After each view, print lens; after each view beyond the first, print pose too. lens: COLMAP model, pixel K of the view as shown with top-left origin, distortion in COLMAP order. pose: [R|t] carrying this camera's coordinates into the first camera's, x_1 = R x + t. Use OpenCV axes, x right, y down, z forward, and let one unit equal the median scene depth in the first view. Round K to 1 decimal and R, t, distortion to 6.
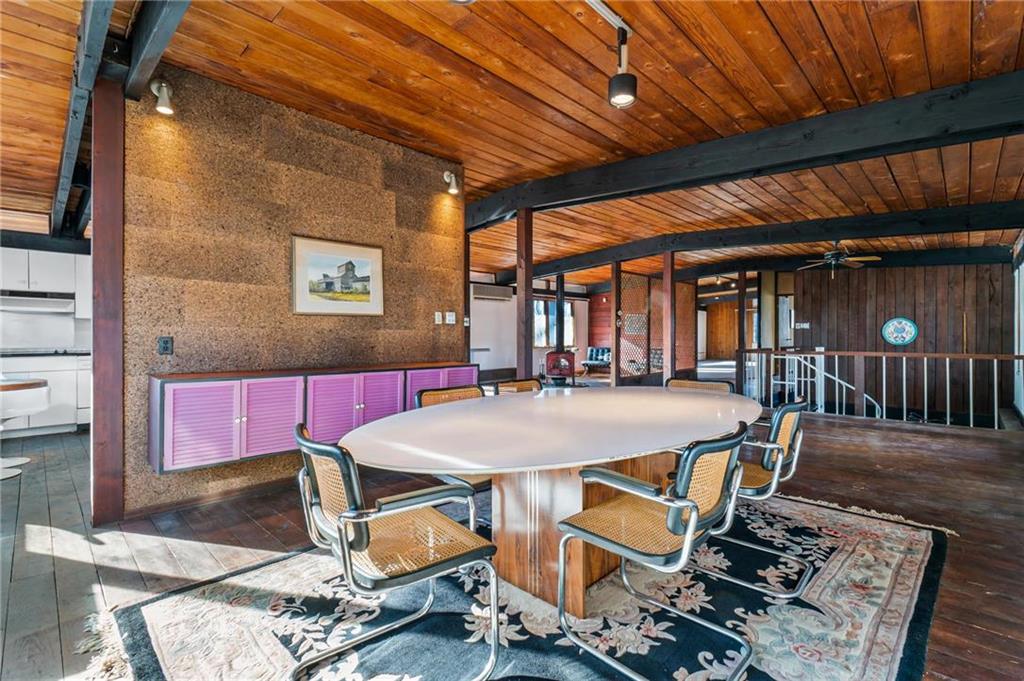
lens RADIAL K [[463.5, 0, 518.9], [0, 463.5, 332.6], [0, 0, 1]] dist [-0.000753, -0.000267]
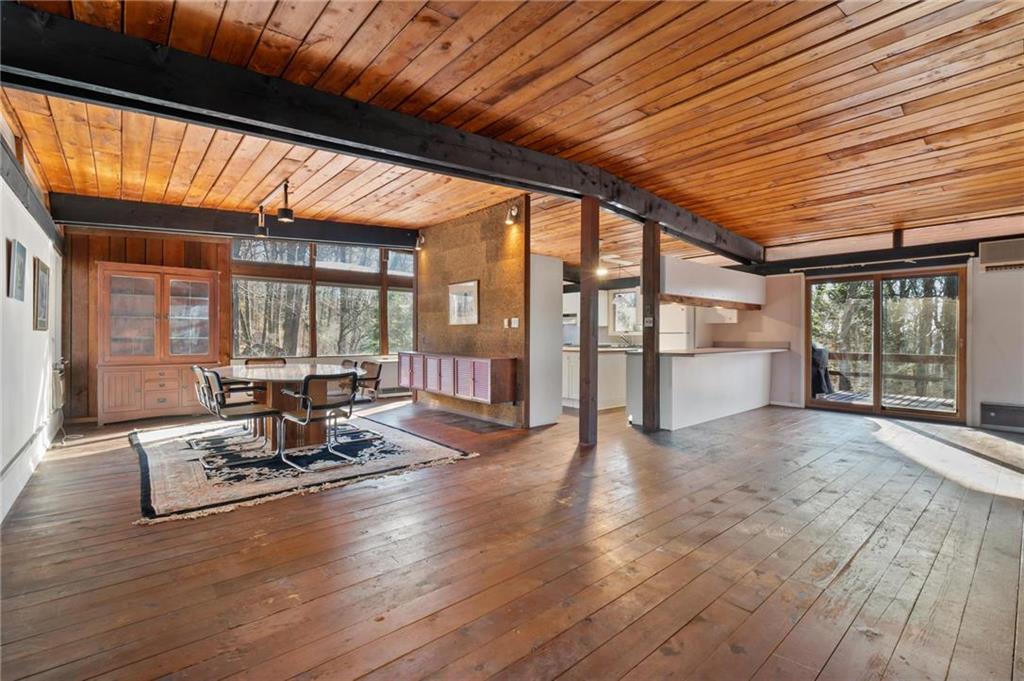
lens RADIAL K [[463.5, 0, 518.9], [0, 463.5, 332.6], [0, 0, 1]] dist [-0.000753, -0.000267]
pose [[-0.091638, -0.004348, -0.995783, 0.629321], [0.004230, 0.999980, -0.004756, 0.000688], [0.995783, -0.004648, -0.091617, 0.645634]]
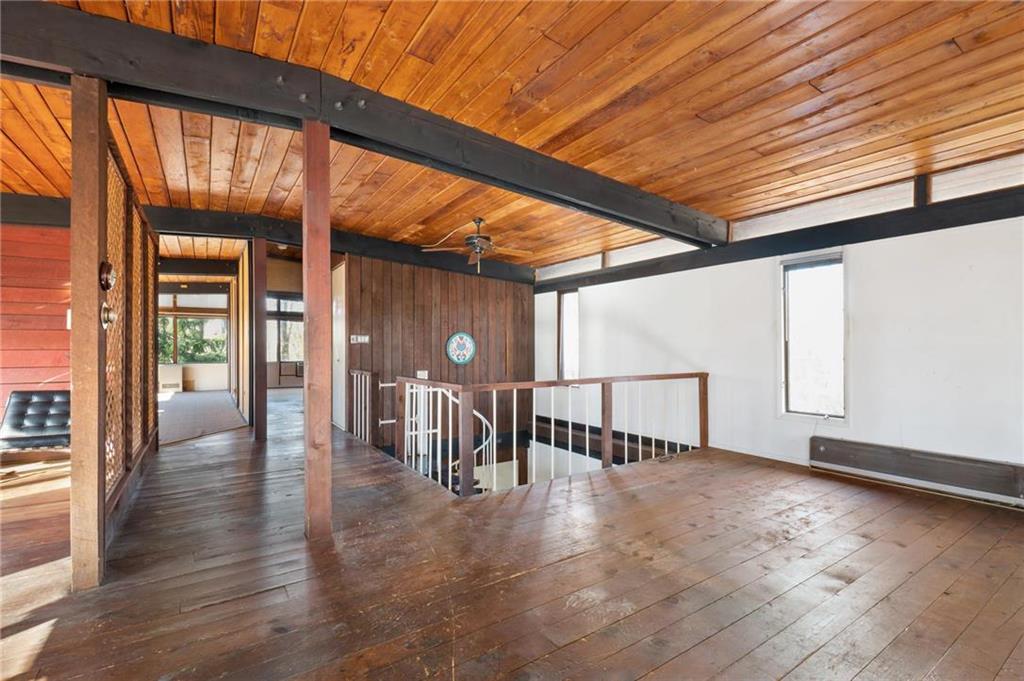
lens RADIAL K [[464.5, 0, 520.7], [0, 464.5, 347.0], [0, 0, 1]] dist [-0.001333, -0.000820]
pose [[0.205804, 0.005411, 0.978578, 0.004884], [-0.005085, 0.999977, -0.004460, -0.002023], [-0.978580, -0.004058, 0.205827, 0.783046]]
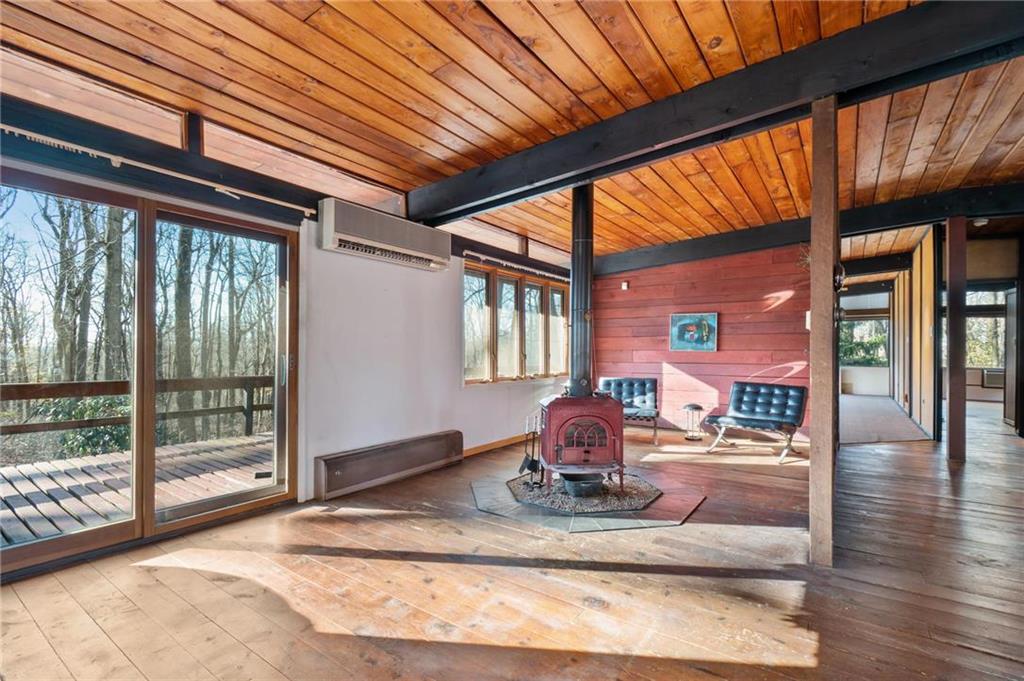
lens RADIAL K [[464.5, 0, 520.7], [0, 464.5, 347.0], [0, 0, 1]] dist [-0.001333, -0.000820]
pose [[0.987887, 0.008858, 0.154924, -0.021566], [-0.008327, 0.999957, -0.004078, 0.003093], [-0.154954, 0.002738, 0.987918, 0.825589]]
